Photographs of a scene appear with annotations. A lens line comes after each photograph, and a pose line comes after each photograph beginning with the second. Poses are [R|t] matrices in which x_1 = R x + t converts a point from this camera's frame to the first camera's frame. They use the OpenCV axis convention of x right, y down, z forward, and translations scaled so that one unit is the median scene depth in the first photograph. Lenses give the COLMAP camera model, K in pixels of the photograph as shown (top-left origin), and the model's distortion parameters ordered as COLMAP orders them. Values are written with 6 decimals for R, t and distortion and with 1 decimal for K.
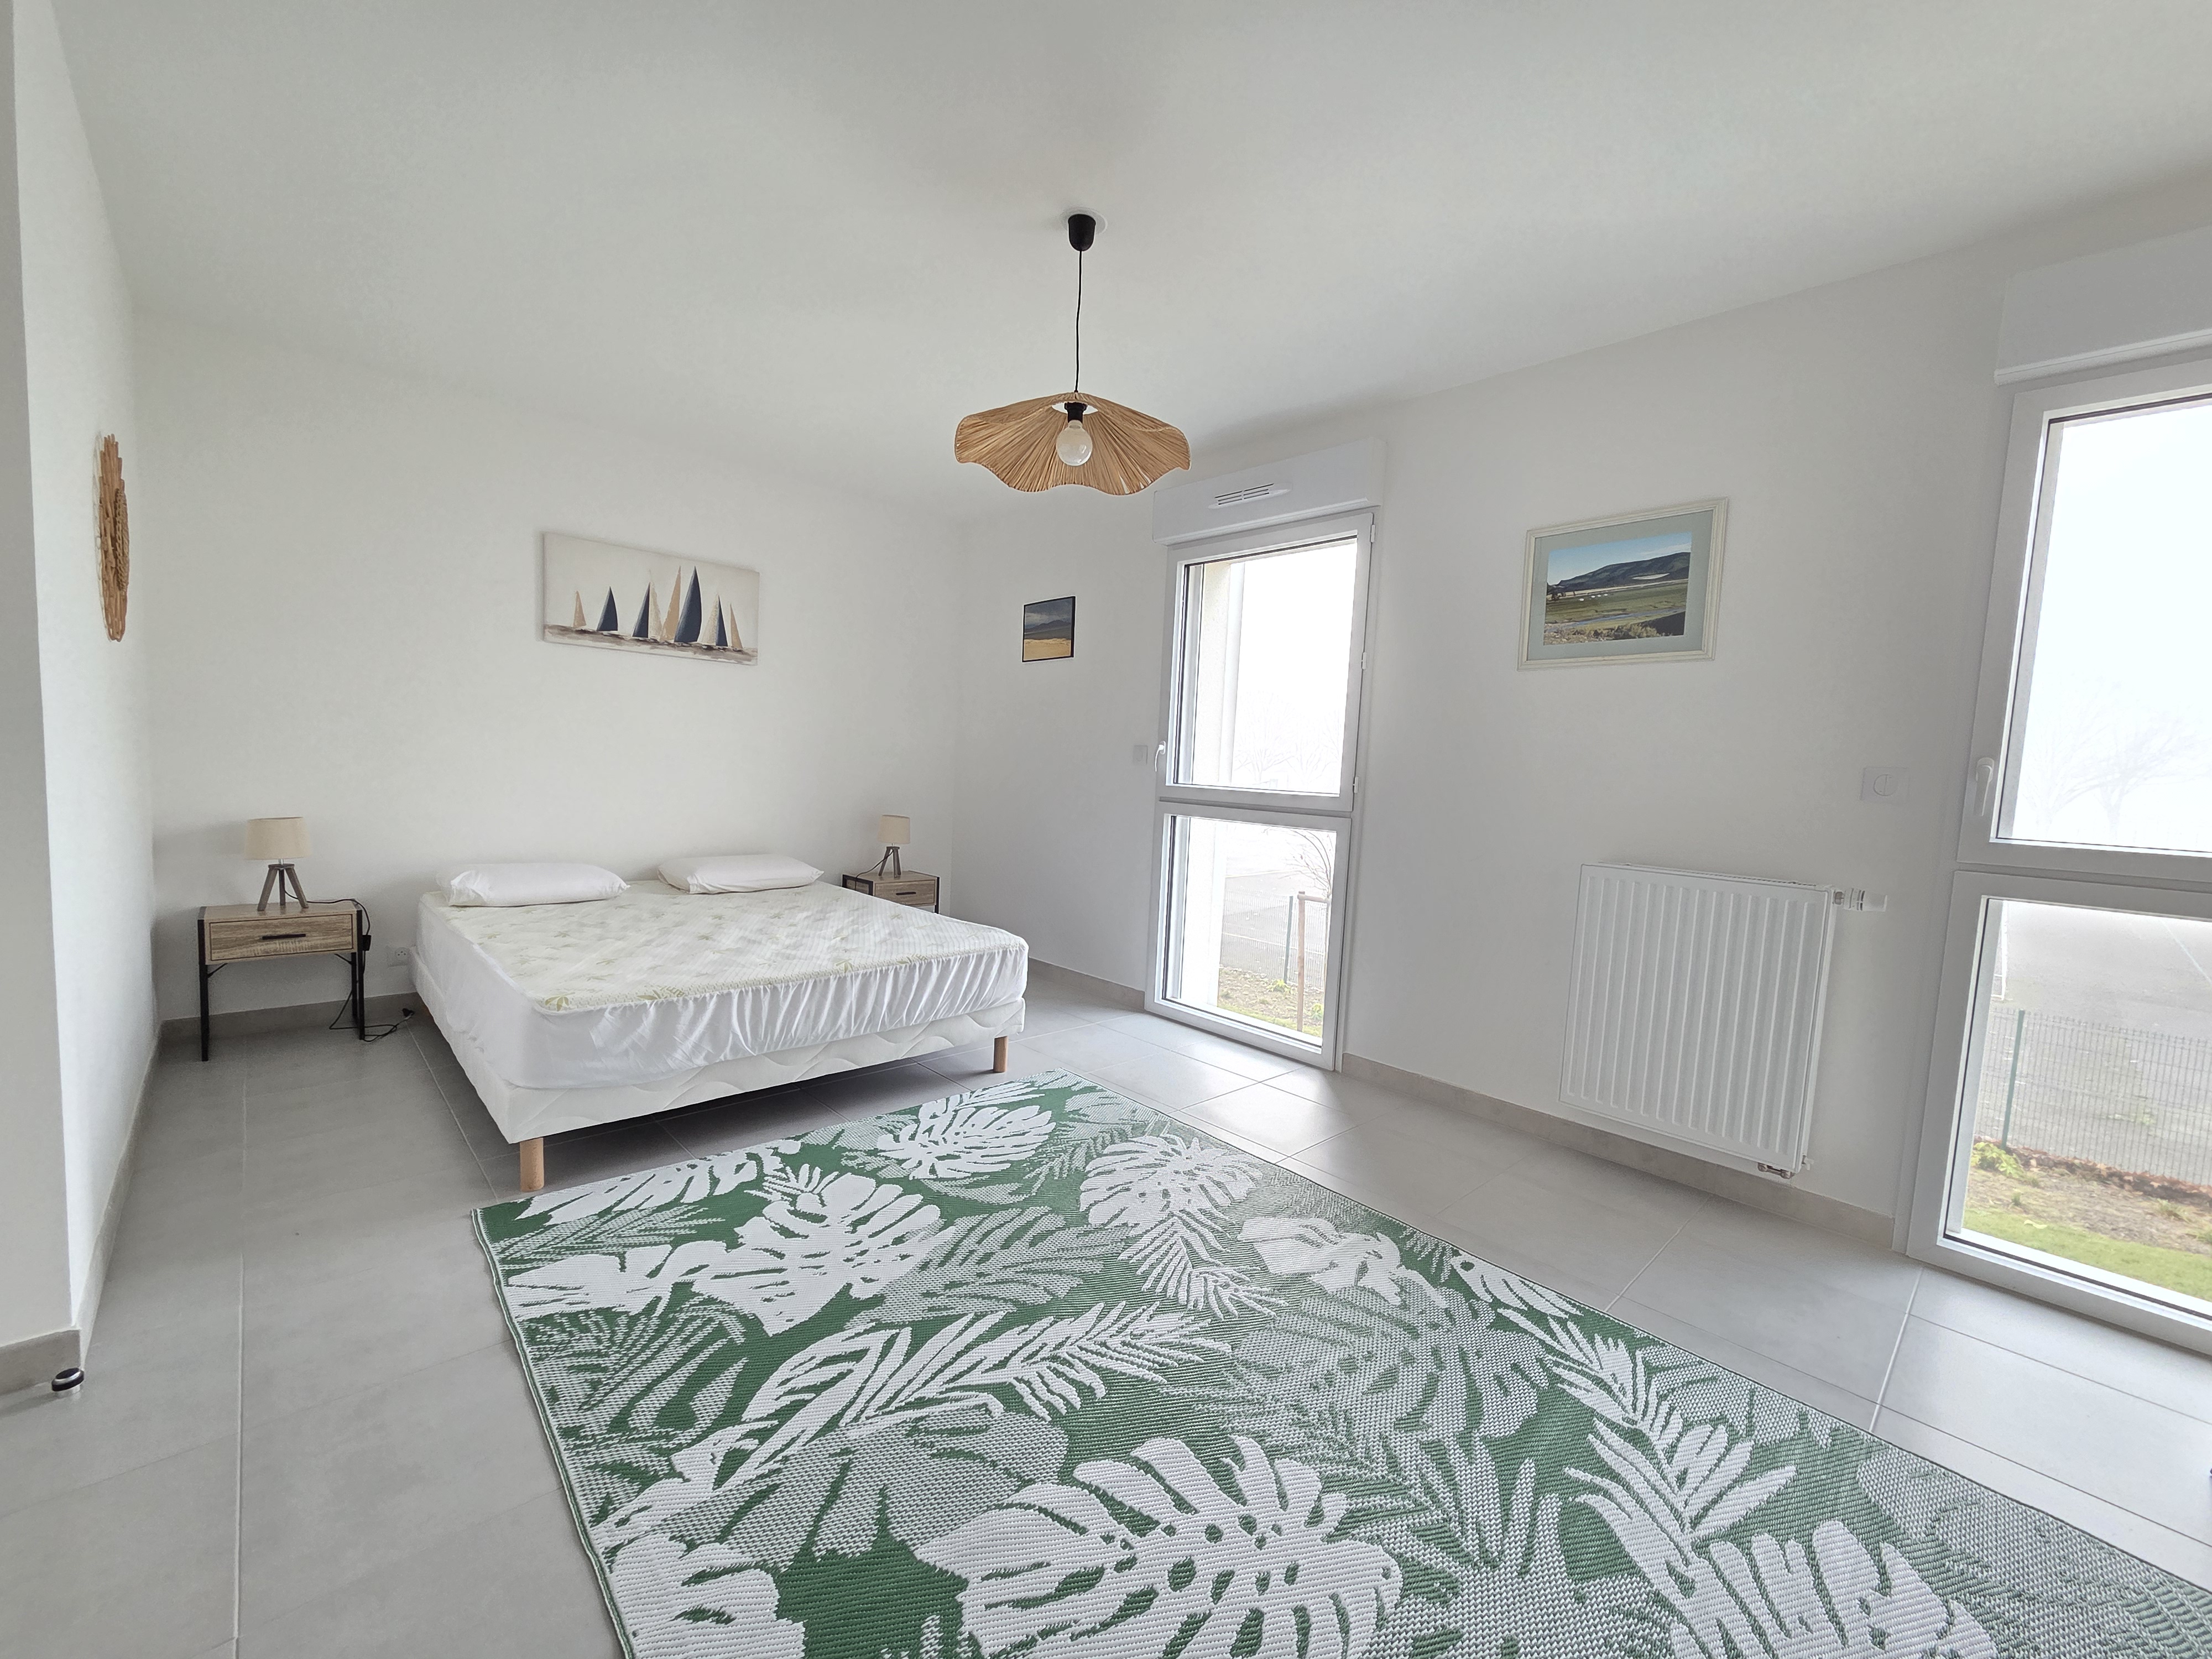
lens RADIAL K [[898.4, 0, 1111.1], [0, 898.4, 839.0], [0, 0, 1]] dist [0.011216, -0.003690]
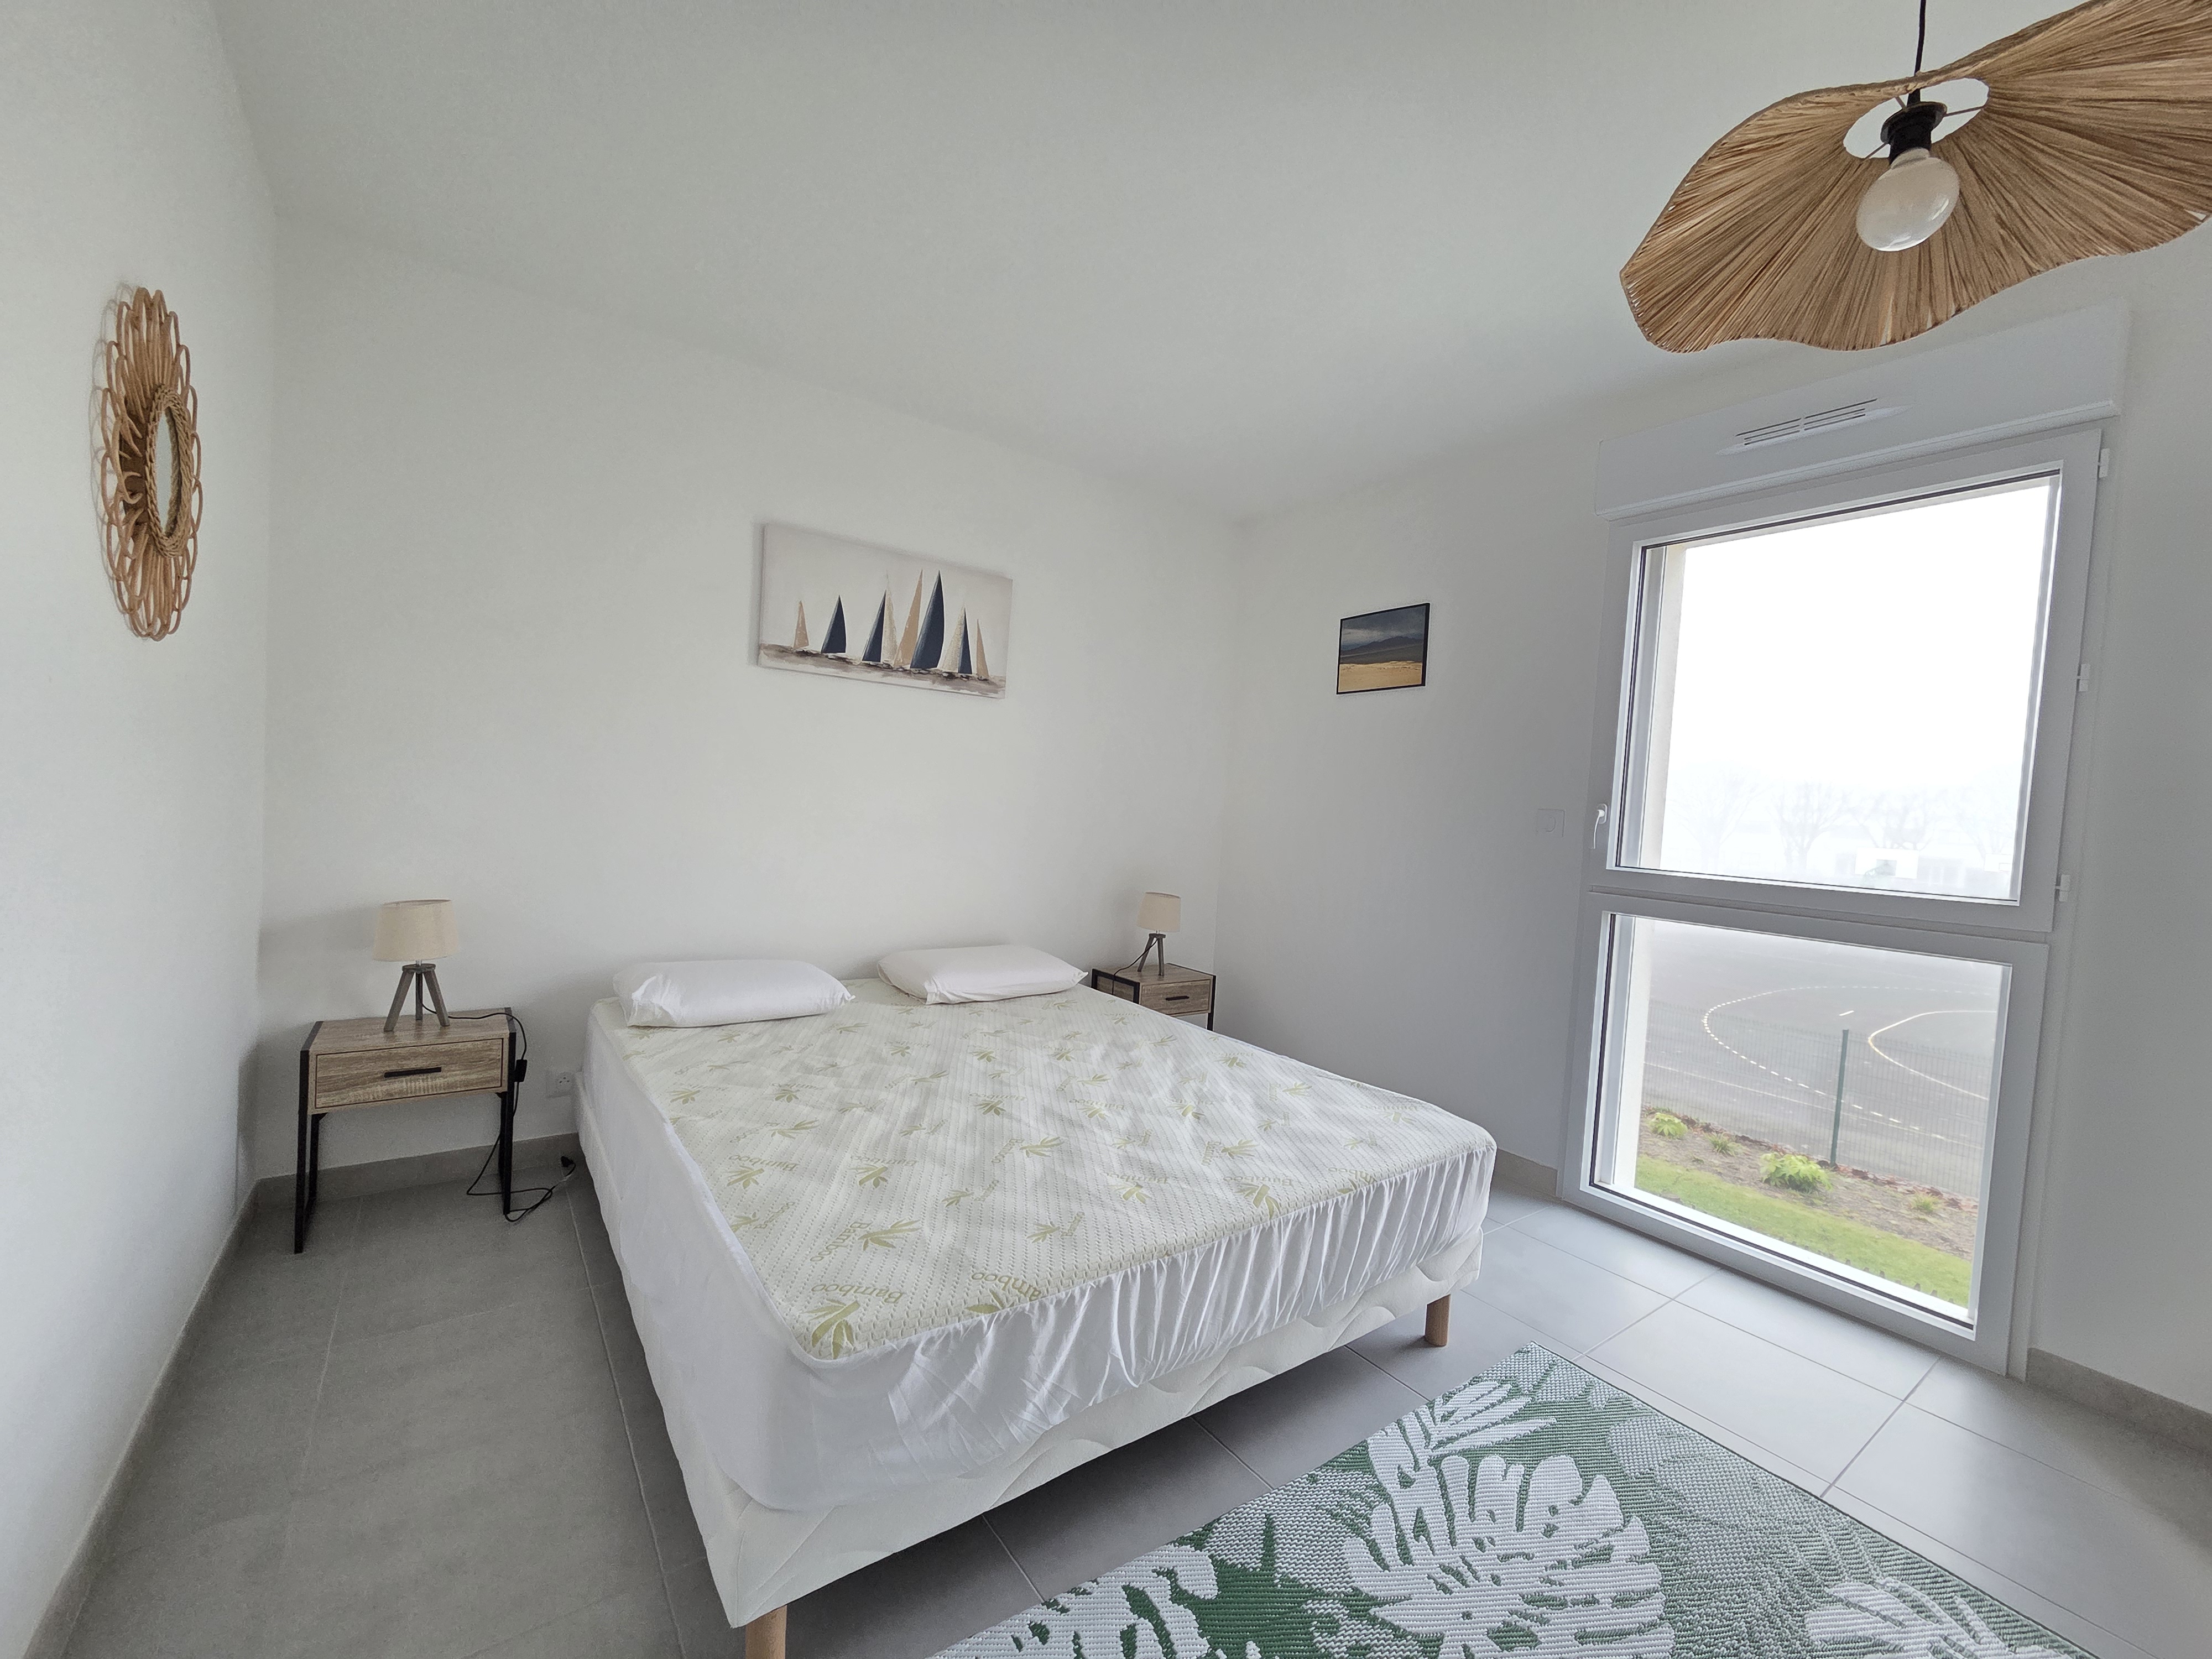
lens RADIAL K [[897.3, 0, 1106.0], [0, 897.3, 829.5], [0, 0, 1]] dist [0.011294, -0.005248]
pose [[0.990856, 0.015573, -0.134020, -0.262688], [-0.023744, 0.997941, -0.059584, -0.047857], [0.132816, 0.062221, 0.989186, 0.333101]]
